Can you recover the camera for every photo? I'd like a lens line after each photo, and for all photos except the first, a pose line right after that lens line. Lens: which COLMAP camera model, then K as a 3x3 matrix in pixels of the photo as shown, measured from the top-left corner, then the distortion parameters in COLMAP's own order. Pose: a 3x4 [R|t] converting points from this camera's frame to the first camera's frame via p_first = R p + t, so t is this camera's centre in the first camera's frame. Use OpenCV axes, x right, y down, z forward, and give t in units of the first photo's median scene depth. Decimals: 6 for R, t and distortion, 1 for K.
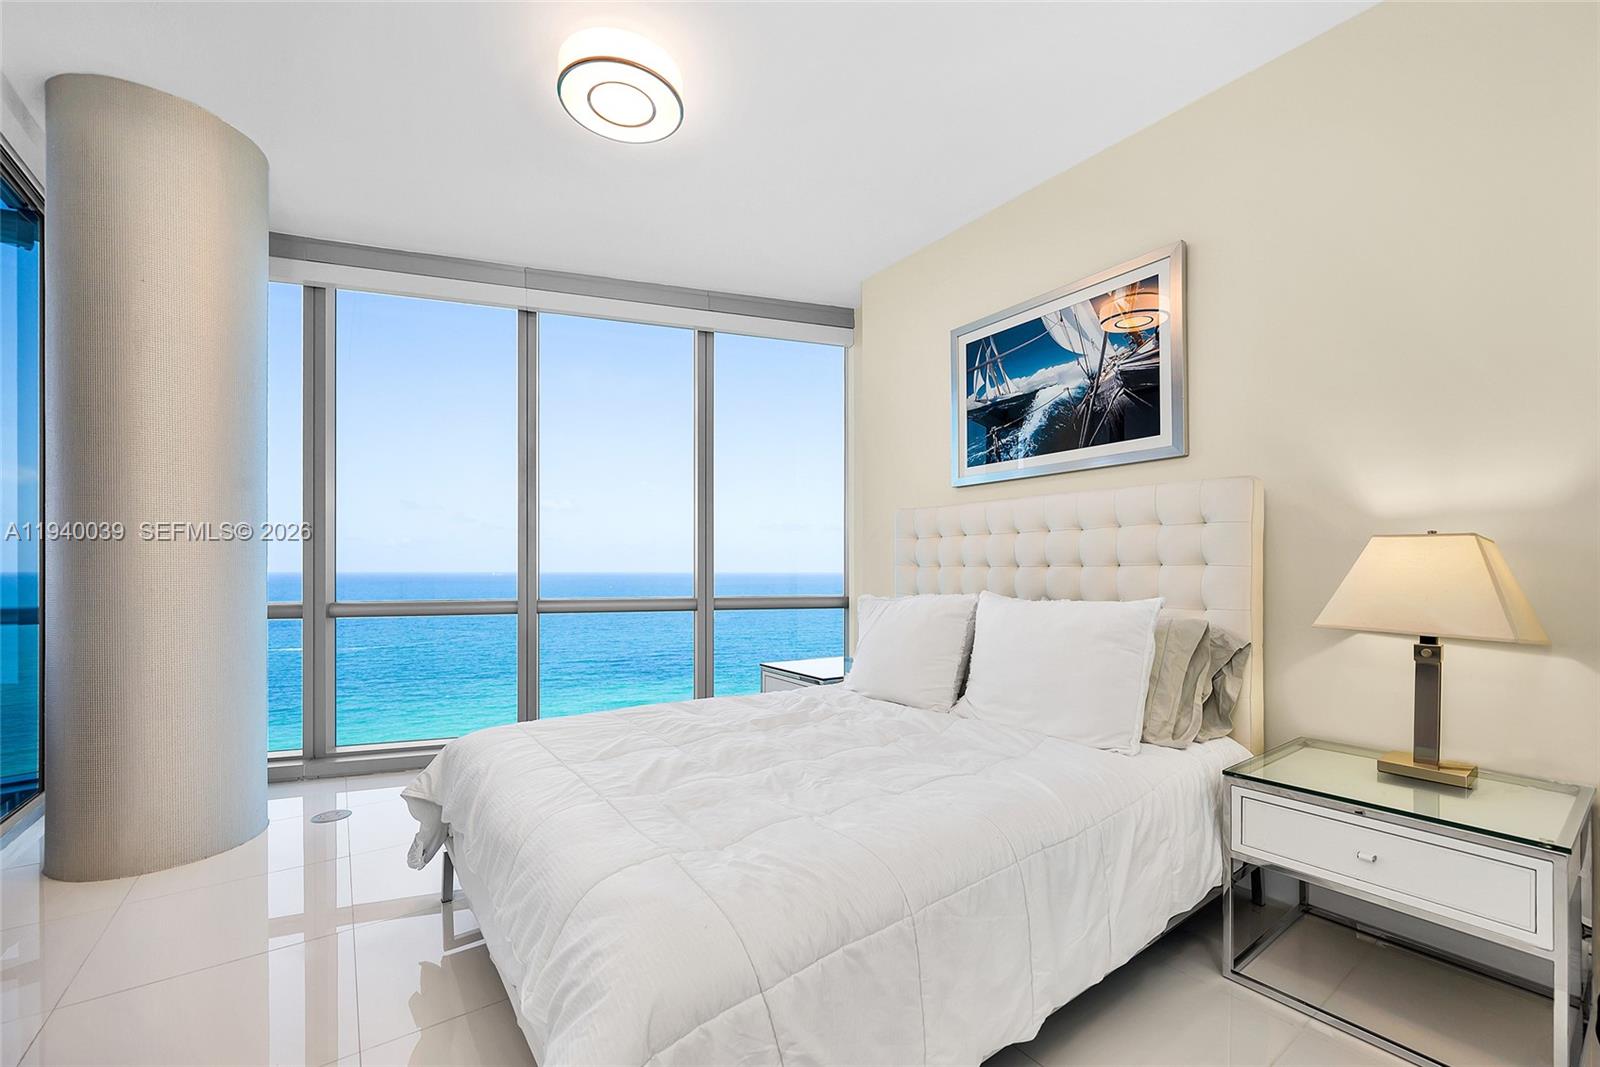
lens RADIAL K [[635.8, 0, 798.9], [0, 635.8, 572.0], [0, 0, 1]] dist [-0.000073, -0.000182]
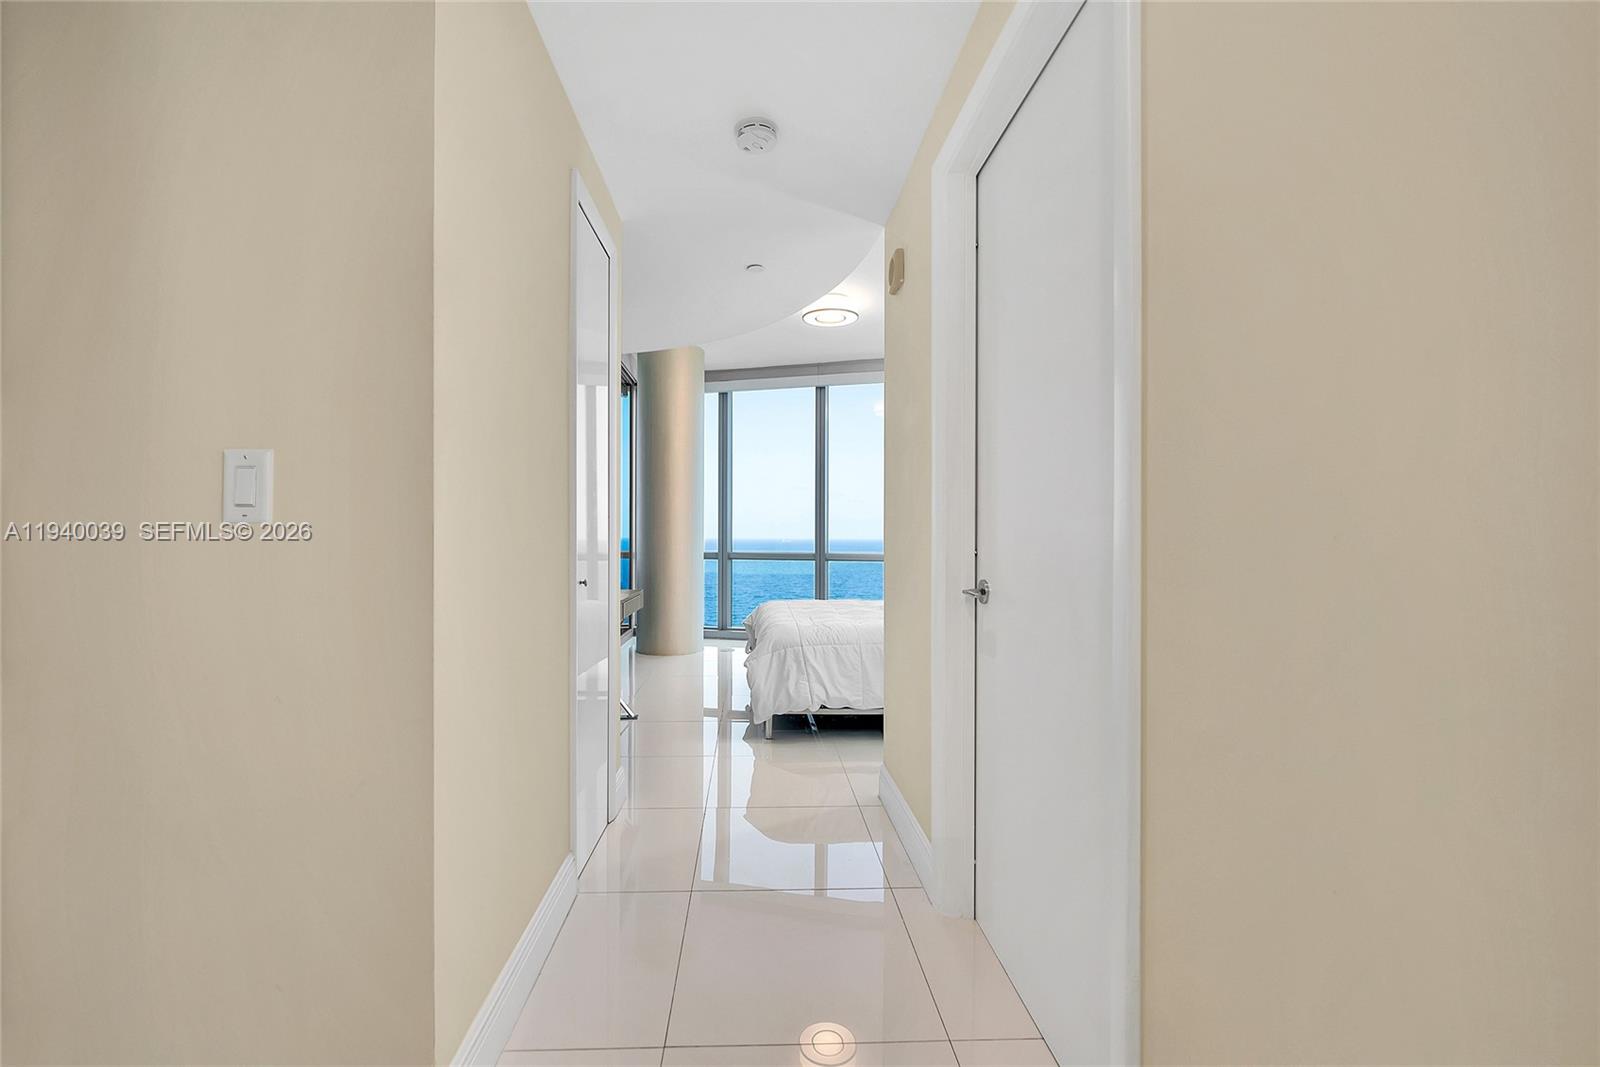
lens RADIAL K [[683.7, 0, 823.2], [0, 683.7, 531.3], [0, 0, 1]] dist [-0.000478, -0.000259]
pose [[0.862996, -0.001347, -0.505208, 0.733523], [-0.003748, 0.999952, -0.009068, 0.004293], [0.505196, 0.009720, 0.862950, -0.852713]]
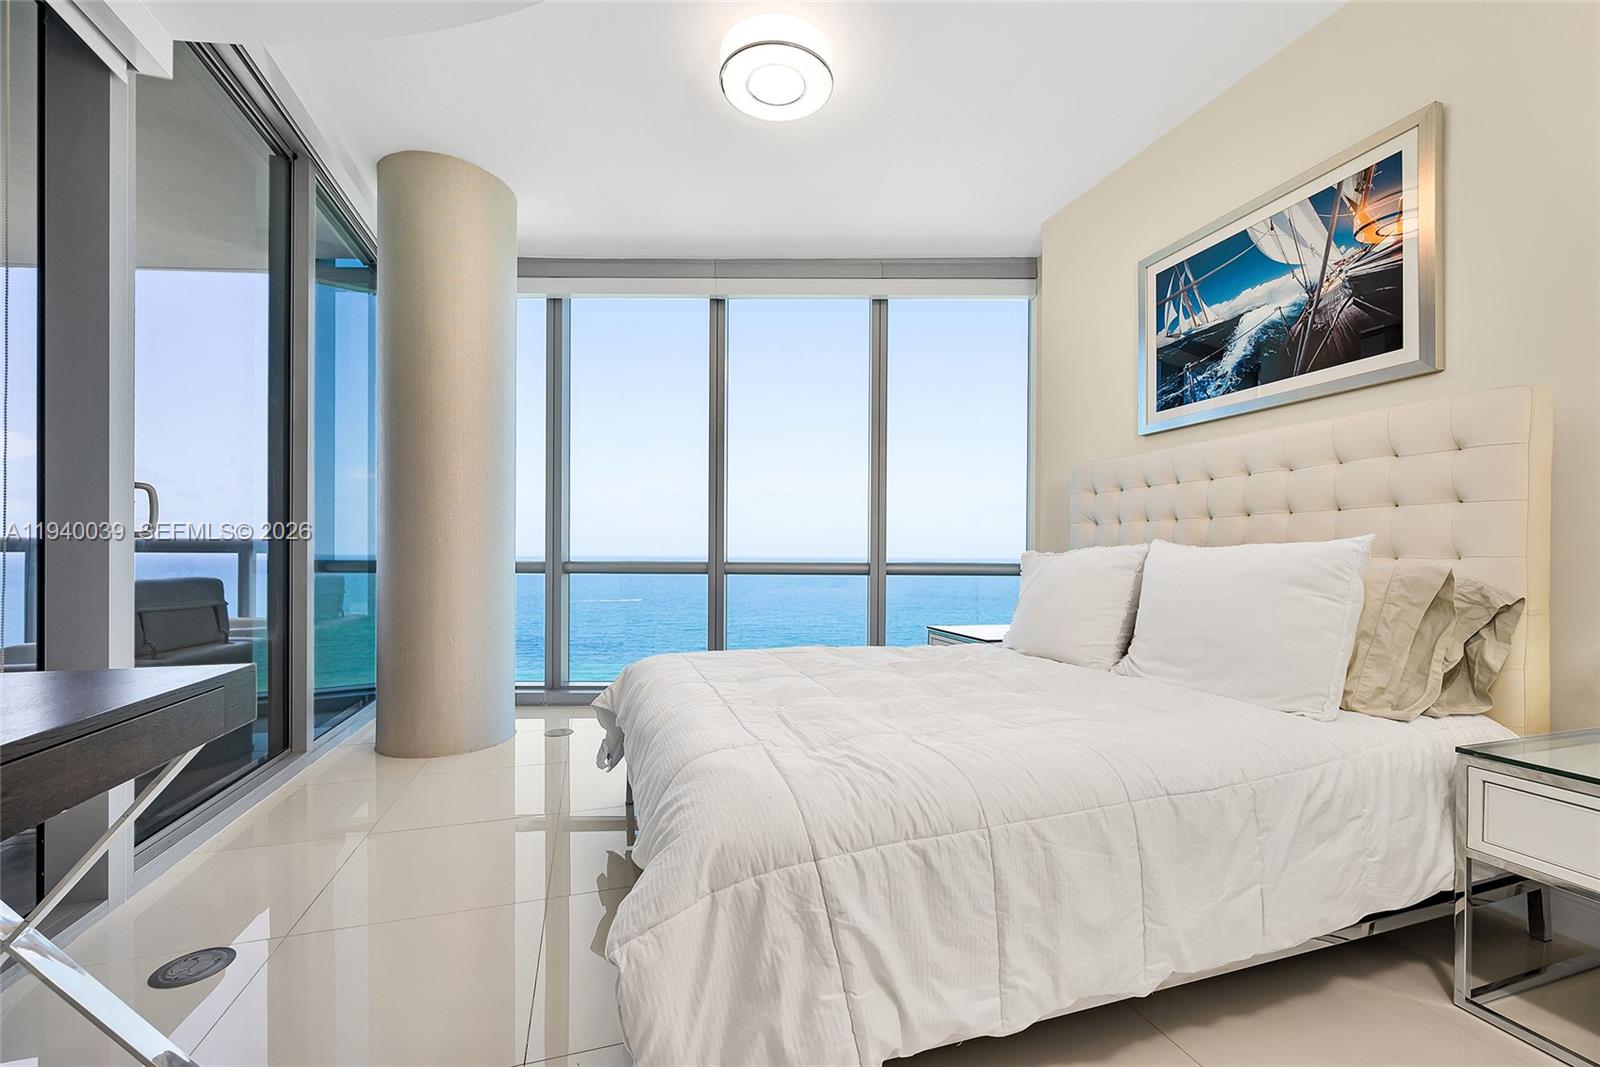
lens RADIAL K [[639.9, 0, 806.1], [0, 639.9, 559.4], [0, 0, 1]] dist [-0.000426, -0.000165]
pose [[0.951363, 0.006417, -0.308006, 0.087671], [-0.005816, 0.999979, 0.002872, 0.050965], [0.308018, -0.000941, 0.951380, -0.011000]]
